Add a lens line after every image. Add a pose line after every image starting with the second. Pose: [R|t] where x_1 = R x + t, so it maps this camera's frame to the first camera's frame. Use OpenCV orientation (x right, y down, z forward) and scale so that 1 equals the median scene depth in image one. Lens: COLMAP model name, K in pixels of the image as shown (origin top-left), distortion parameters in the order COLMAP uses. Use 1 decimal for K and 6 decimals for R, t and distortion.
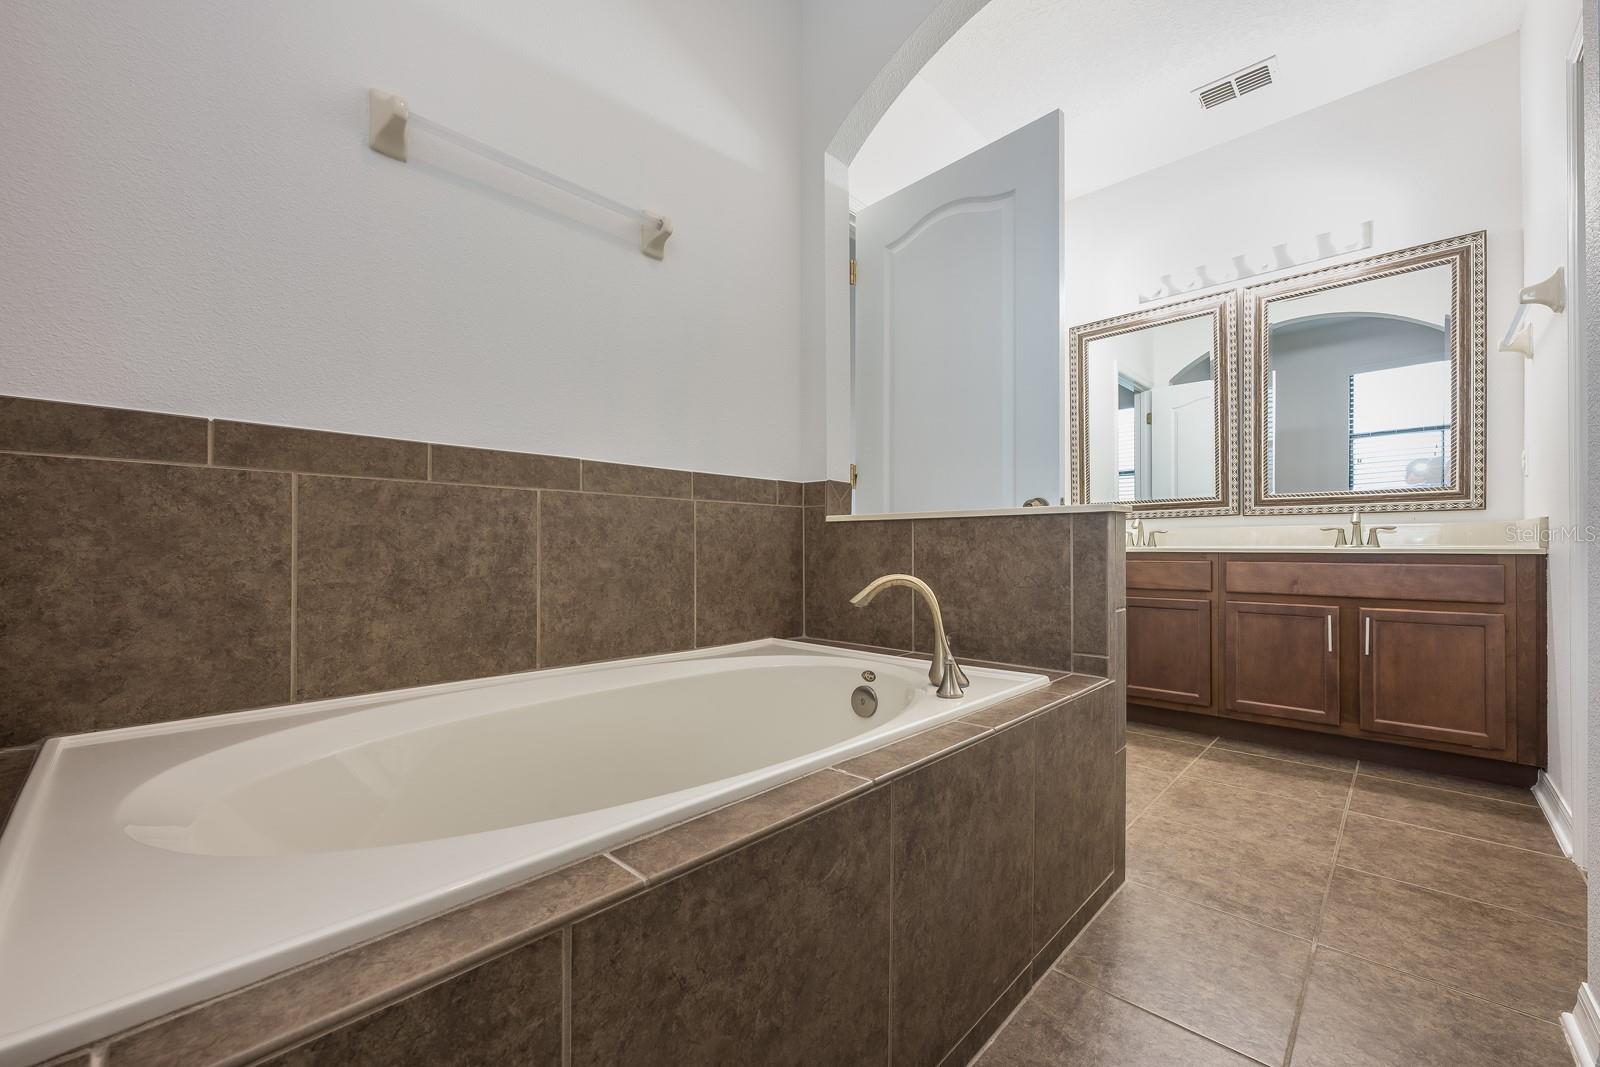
lens RADIAL K [[630.3, 0, 802.8], [0, 630.3, 546.0], [0, 0, 1]] dist [0.000423, -0.000203]
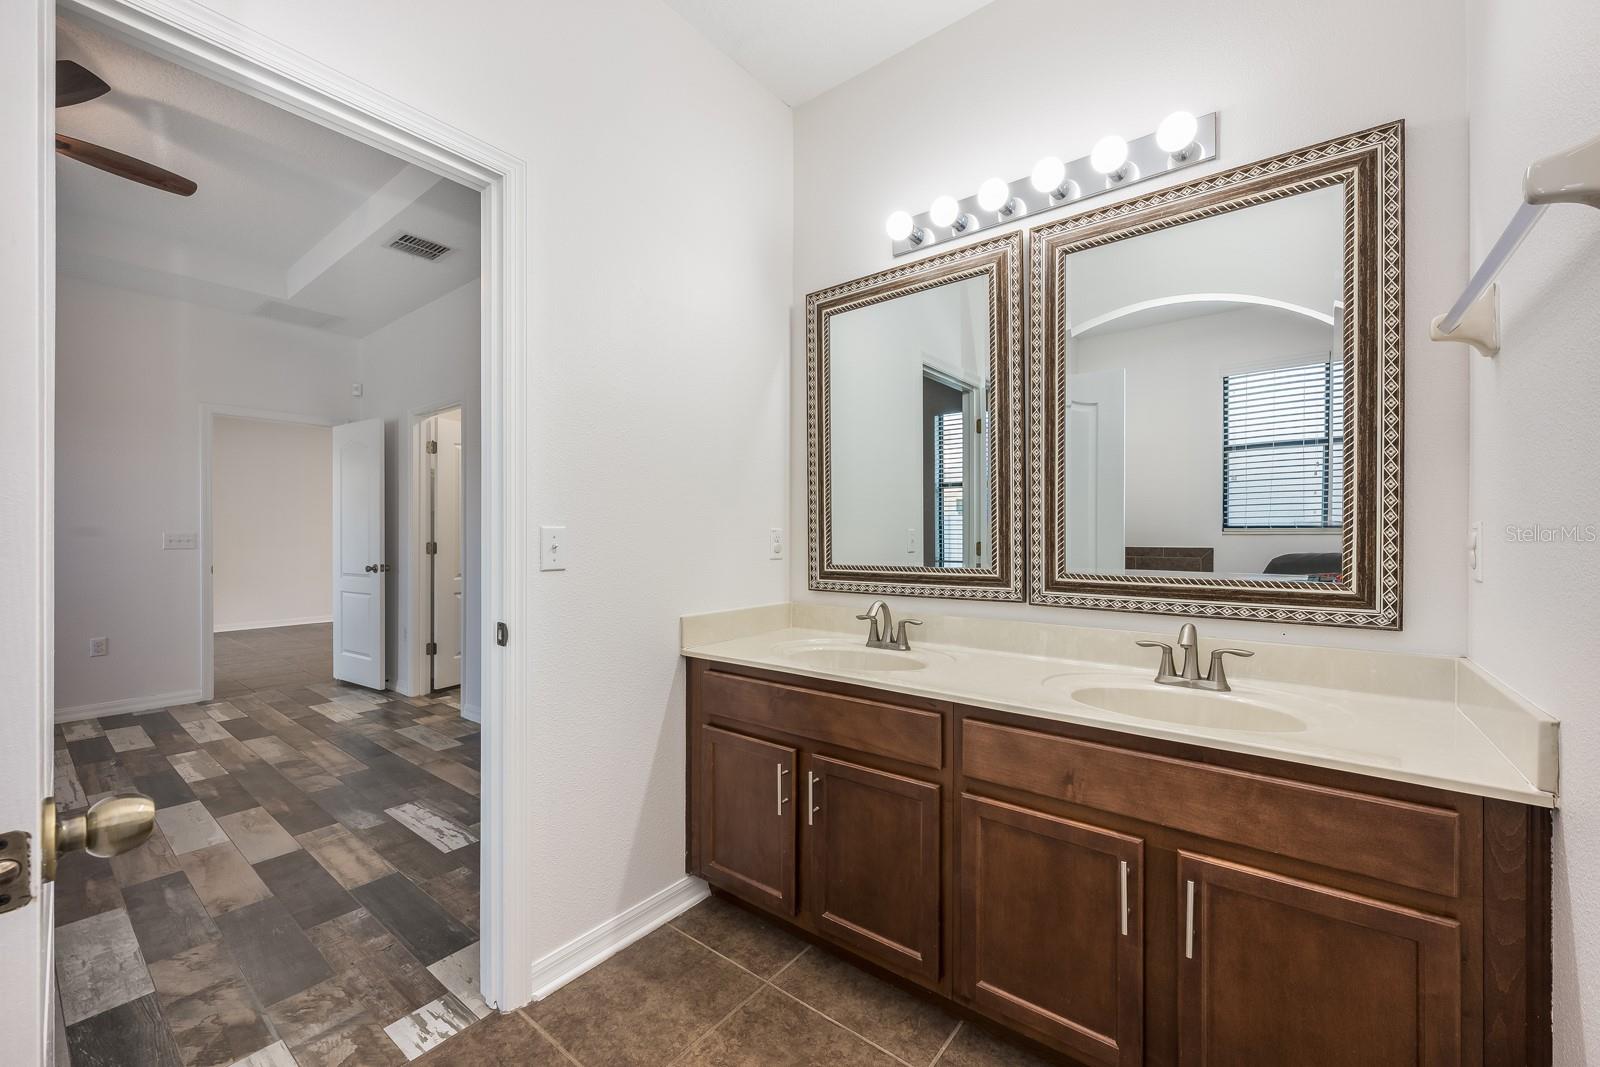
lens RADIAL K [[630.3, 0, 798.2], [0, 630.3, 534.3], [0, 0, 1]] dist [0.000423, -0.000203]
pose [[0.995038, 0.000697, 0.099490, 0.497747], [-0.000860, 0.999998, 0.001594, -0.139618], [-0.099489, -0.001672, 0.995037, 0.498324]]
